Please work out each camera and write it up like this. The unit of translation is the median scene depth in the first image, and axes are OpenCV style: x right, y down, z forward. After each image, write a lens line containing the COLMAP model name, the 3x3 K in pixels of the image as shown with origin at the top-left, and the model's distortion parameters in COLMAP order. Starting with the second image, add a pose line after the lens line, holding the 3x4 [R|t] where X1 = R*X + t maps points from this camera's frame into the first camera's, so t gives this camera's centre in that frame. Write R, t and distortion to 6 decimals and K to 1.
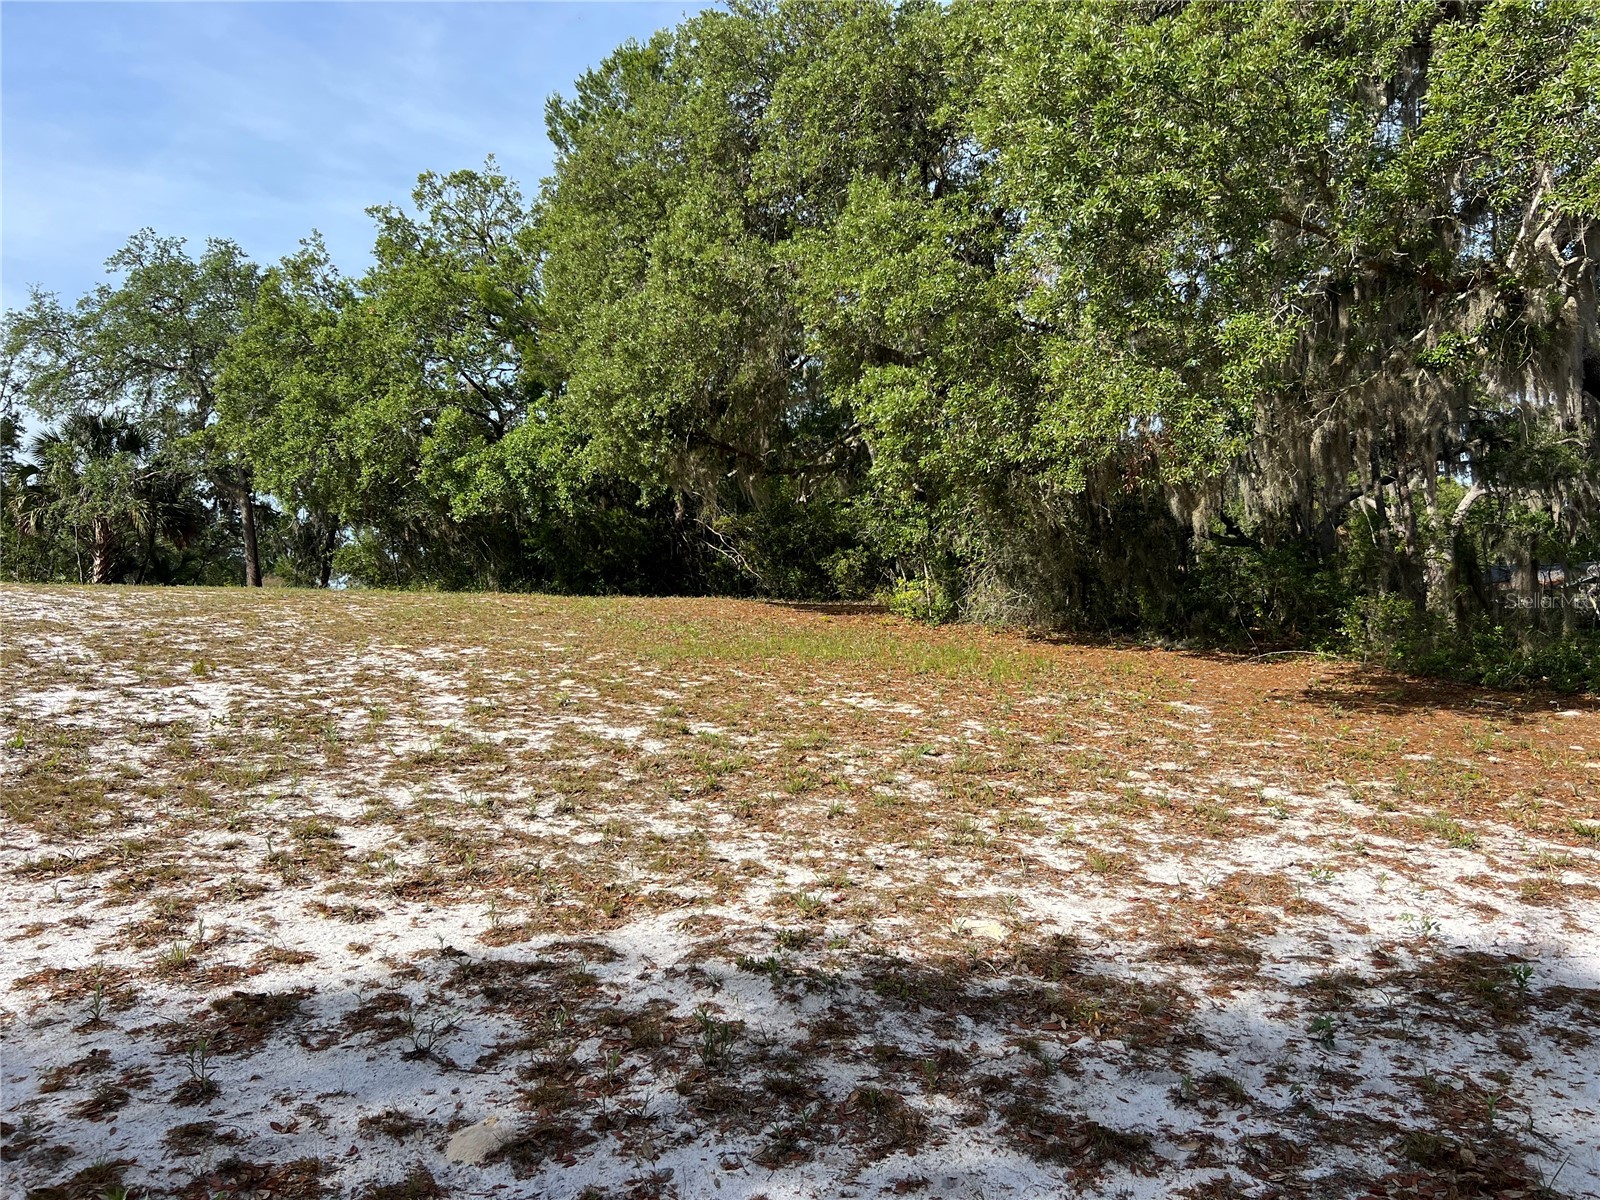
lens RADIAL K [[1203.8, 0, 813.2], [0, 1203.8, 595.9], [0, 0, 1]] dist [0.051326, -0.057939]
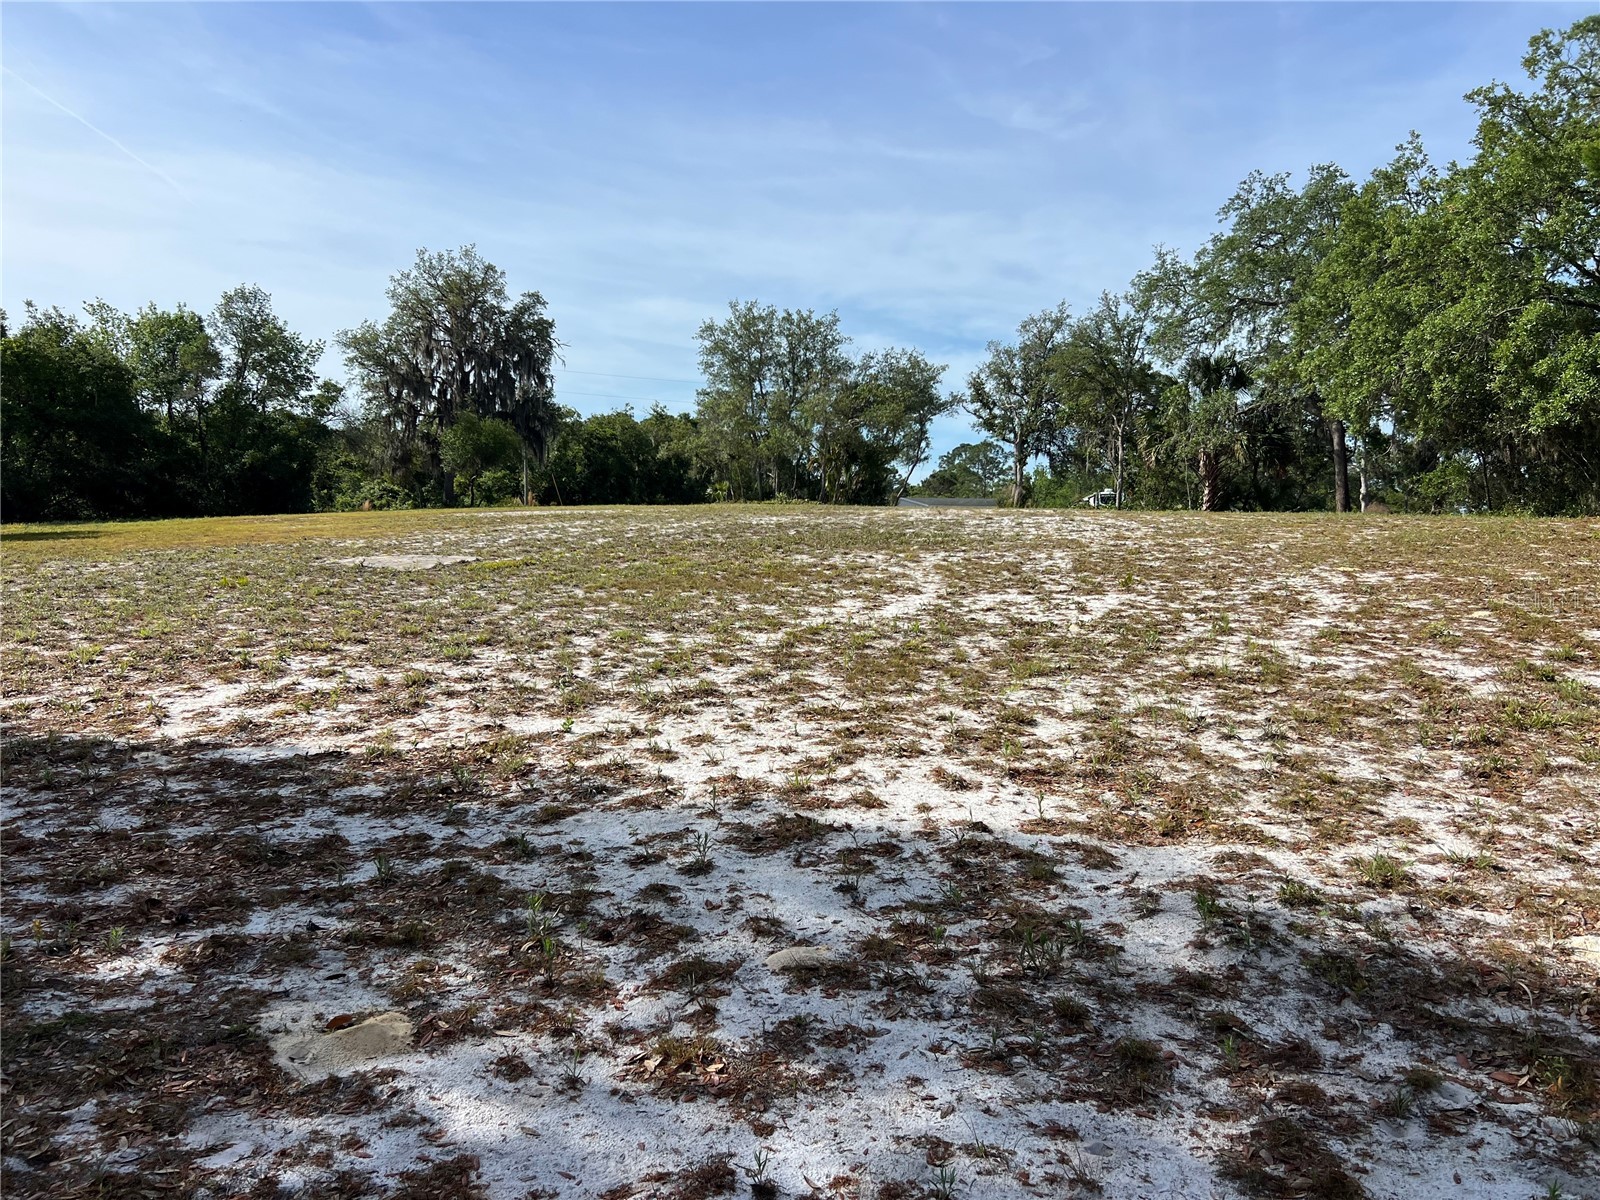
lens RADIAL K [[1203.8, 0, 803.6], [0, 1203.8, 614.1], [0, 0, 1]] dist [0.051326, -0.057939]
pose [[0.625770, 0.058868, -0.777783, 0.116351], [-0.001413, 0.997232, 0.074340, 0.005811], [0.780006, -0.045420, 0.624121, 0.054881]]
